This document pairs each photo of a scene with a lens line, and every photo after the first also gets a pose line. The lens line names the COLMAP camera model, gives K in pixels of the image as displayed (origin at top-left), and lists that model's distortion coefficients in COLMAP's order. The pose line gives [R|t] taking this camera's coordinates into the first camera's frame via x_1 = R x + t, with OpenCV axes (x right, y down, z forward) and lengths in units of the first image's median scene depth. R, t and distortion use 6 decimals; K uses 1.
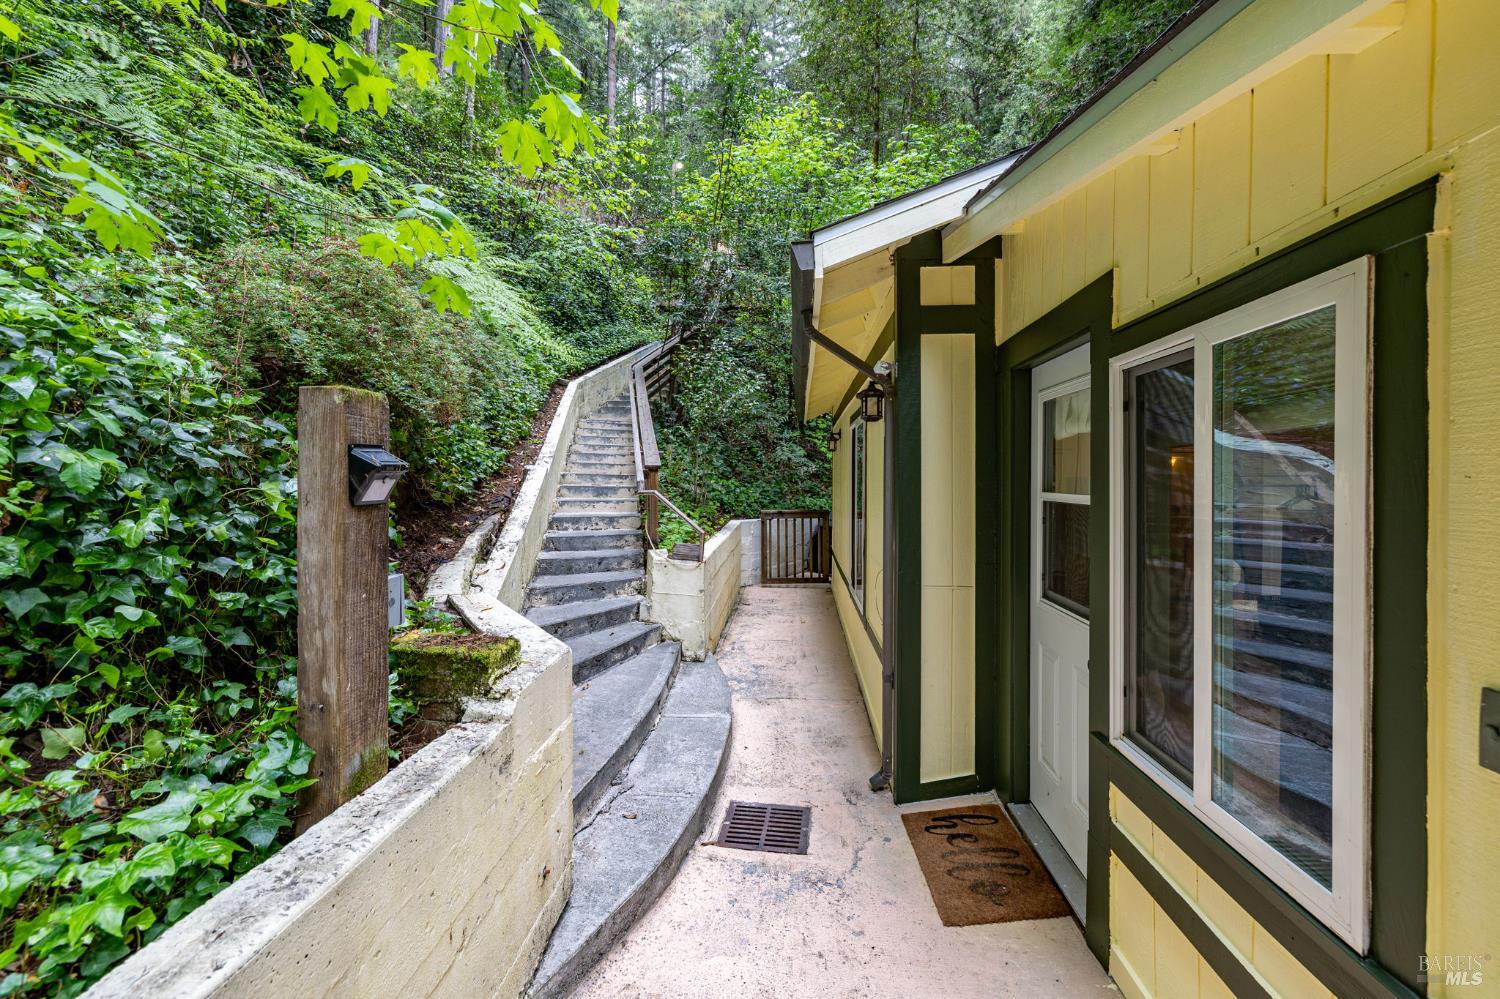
lens RADIAL K [[629.8, 0, 748.3], [0, 629.8, 479.8], [0, 0, 1]] dist [0.003778, -0.001007]
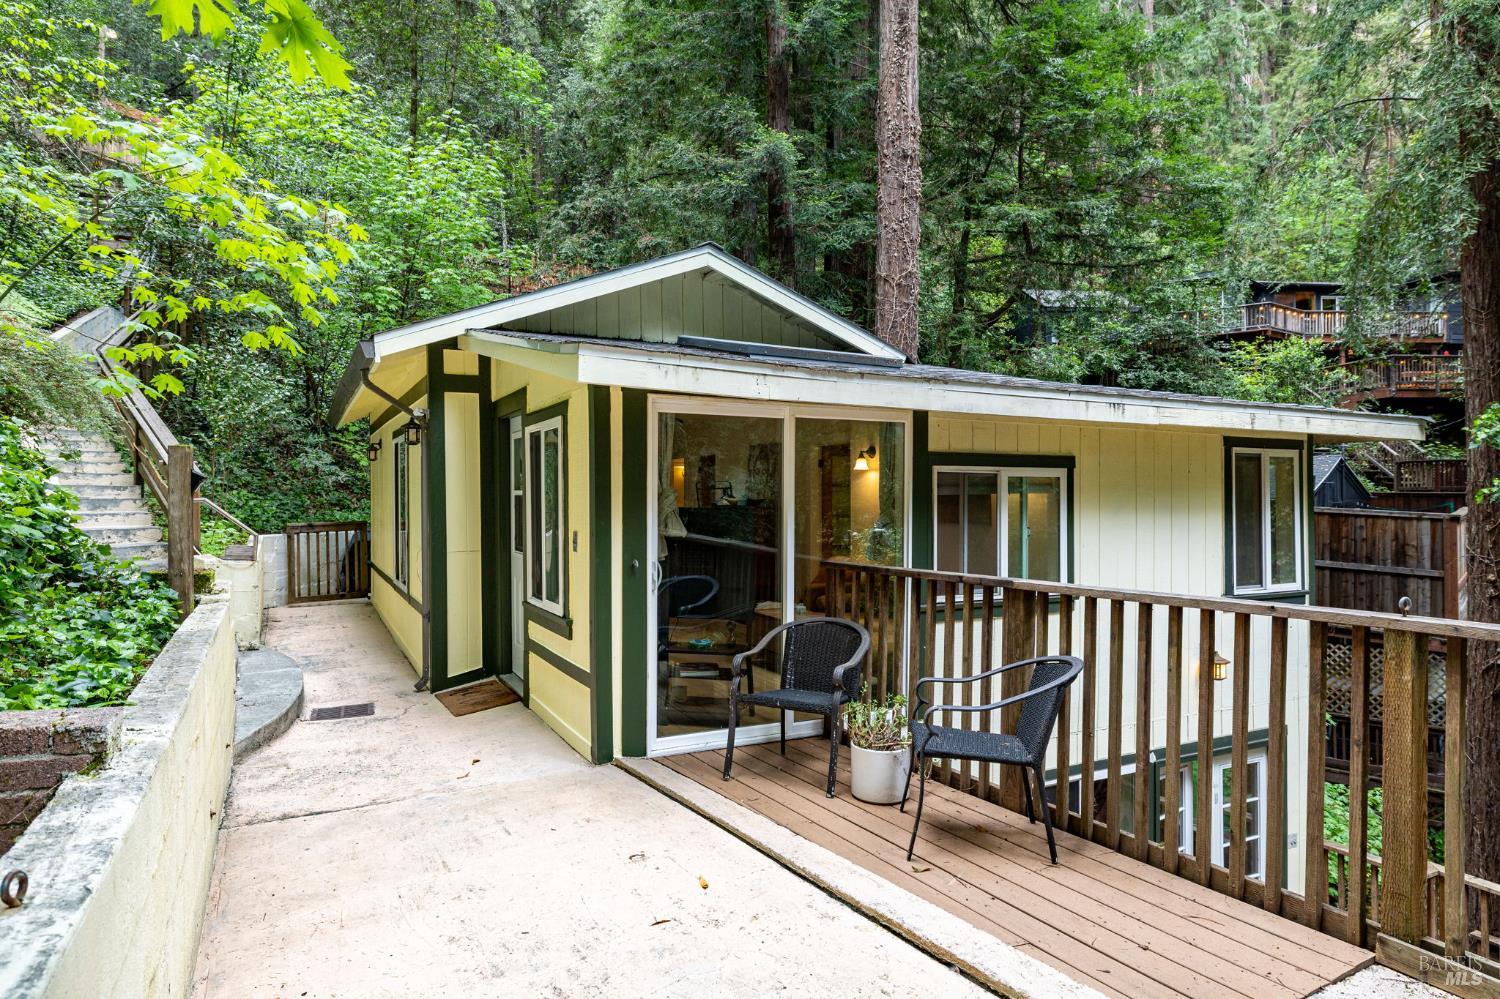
lens RADIAL K [[875.3, 0, 745.7], [0, 875.3, 494.5], [0, 0, 1]] dist [0.006430, -0.006172]
pose [[0.849834, -0.013736, 0.526872, -0.241456], [0.012778, 0.999903, 0.005457, 0.022280], [-0.526896, 0.002095, 0.849927, -1.250200]]
